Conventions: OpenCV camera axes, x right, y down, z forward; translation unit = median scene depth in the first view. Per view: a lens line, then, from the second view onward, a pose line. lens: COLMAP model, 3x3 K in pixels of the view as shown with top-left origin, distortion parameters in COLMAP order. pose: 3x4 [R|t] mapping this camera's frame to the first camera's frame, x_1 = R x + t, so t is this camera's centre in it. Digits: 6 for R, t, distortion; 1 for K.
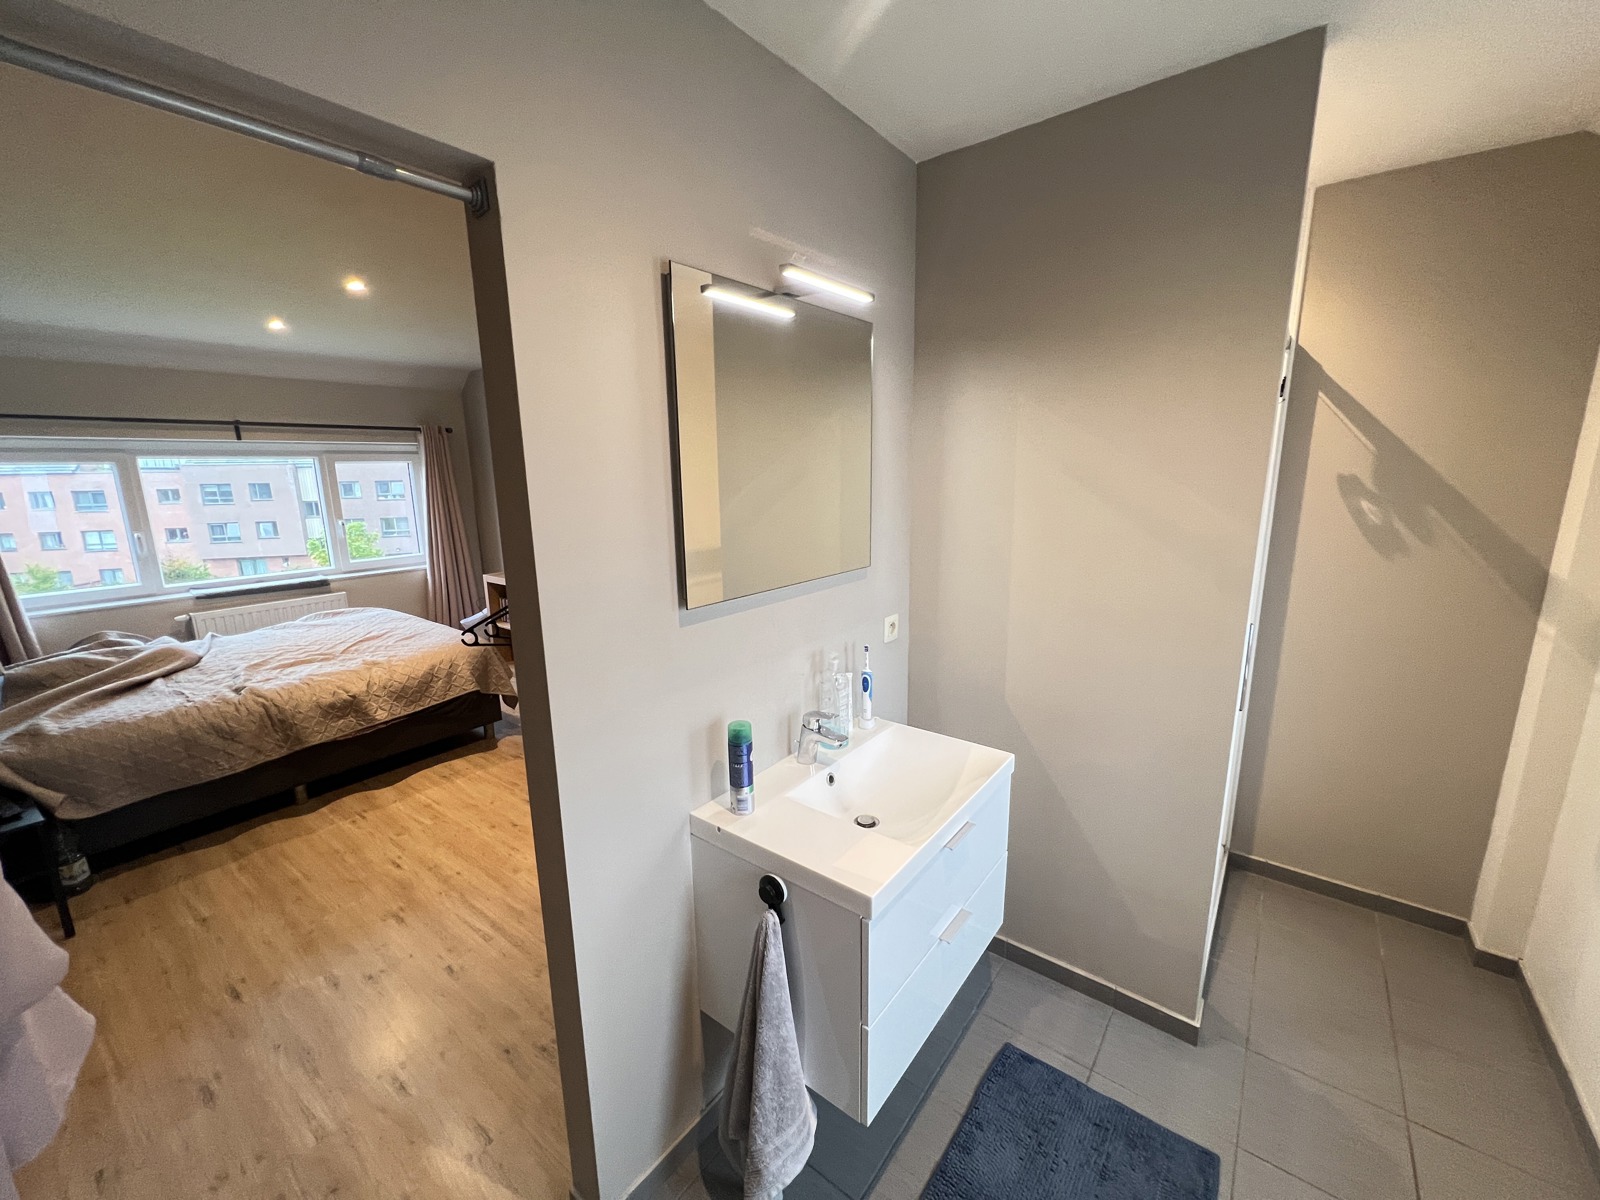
lens RADIAL K [[640.7, 0, 800.0], [0, 640.7, 600.0], [0, 0, 1]] dist [-0.002542, 0.000837]
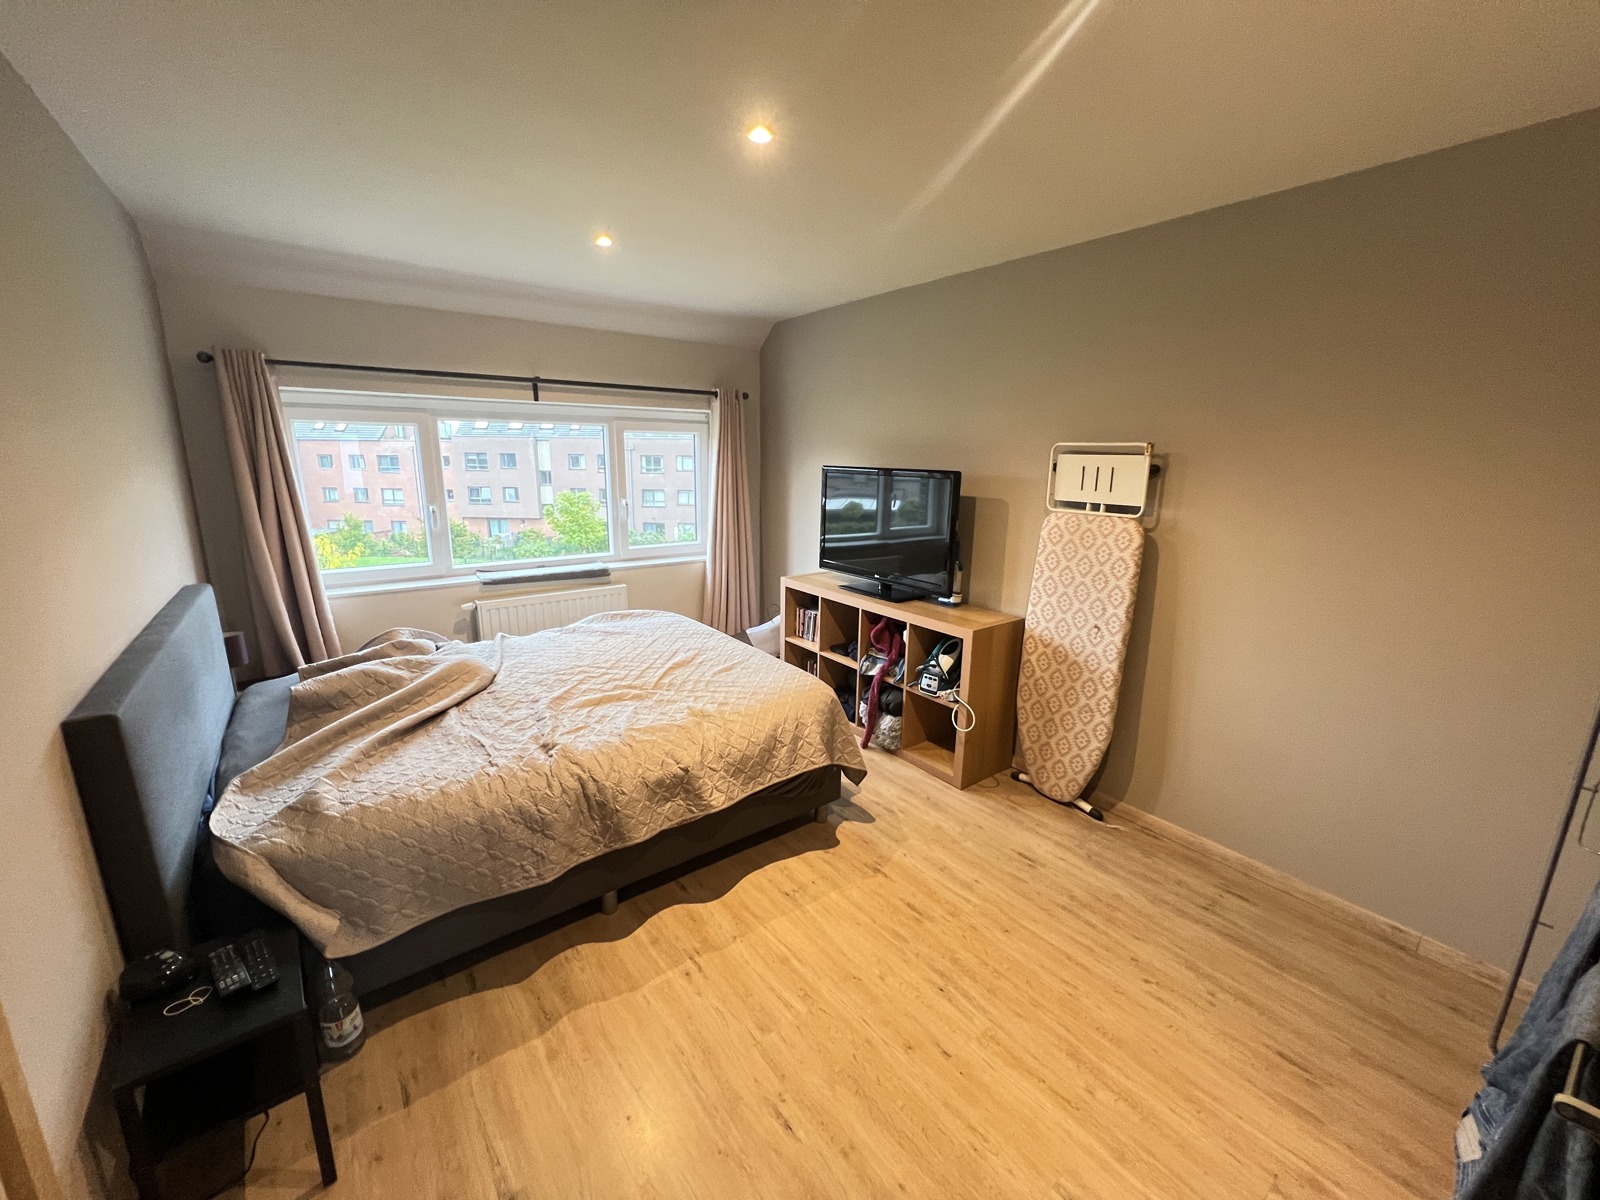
lens RADIAL K [[640.7, 0, 800.0], [0, 640.7, 600.0], [0, 0, 1]] dist [-0.002542, 0.000837]
pose [[0.963130, 0.088216, -0.254164, -0.404110], [-0.081986, 0.996018, 0.035024, -0.061242], [0.256242, -0.012894, 0.966527, 0.356601]]
